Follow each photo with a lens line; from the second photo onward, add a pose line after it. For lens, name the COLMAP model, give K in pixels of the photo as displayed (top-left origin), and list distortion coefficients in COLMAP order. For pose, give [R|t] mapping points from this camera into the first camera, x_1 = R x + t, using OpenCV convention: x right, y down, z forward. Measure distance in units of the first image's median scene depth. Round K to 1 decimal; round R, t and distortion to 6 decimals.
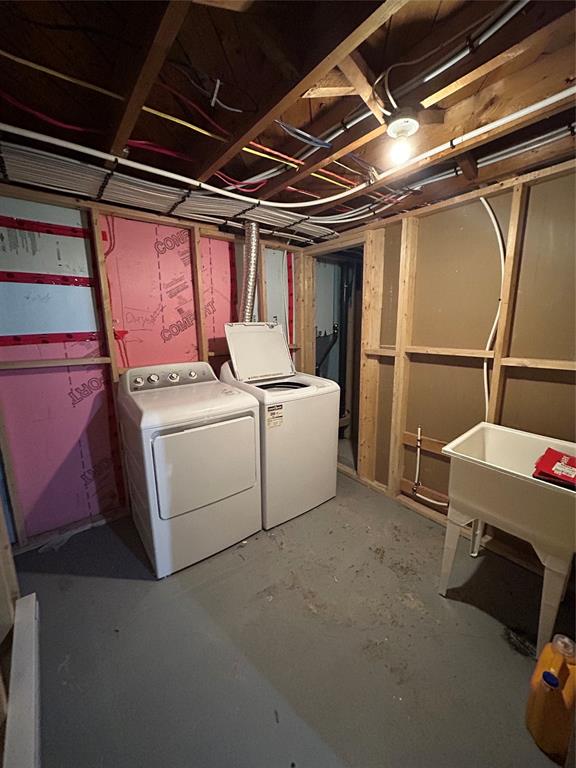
lens RADIAL K [[309.5, 0, 289.4], [0, 309.5, 383.3], [0, 0, 1]] dist [0.000905, -0.000109]
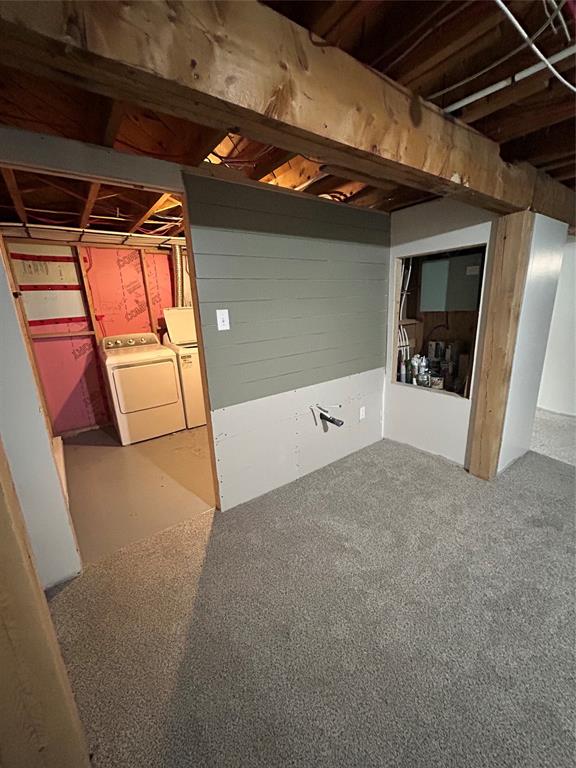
lens RADIAL K [[309.5, 0, 288.6], [0, 309.5, 383.2], [0, 0, 1]] dist [0.000905, -0.000109]
pose [[0.998881, -0.020602, -0.042560, 0.574056], [0.023593, 0.997196, 0.071016, 0.109936], [0.040977, -0.071941, 0.996567, -0.700440]]
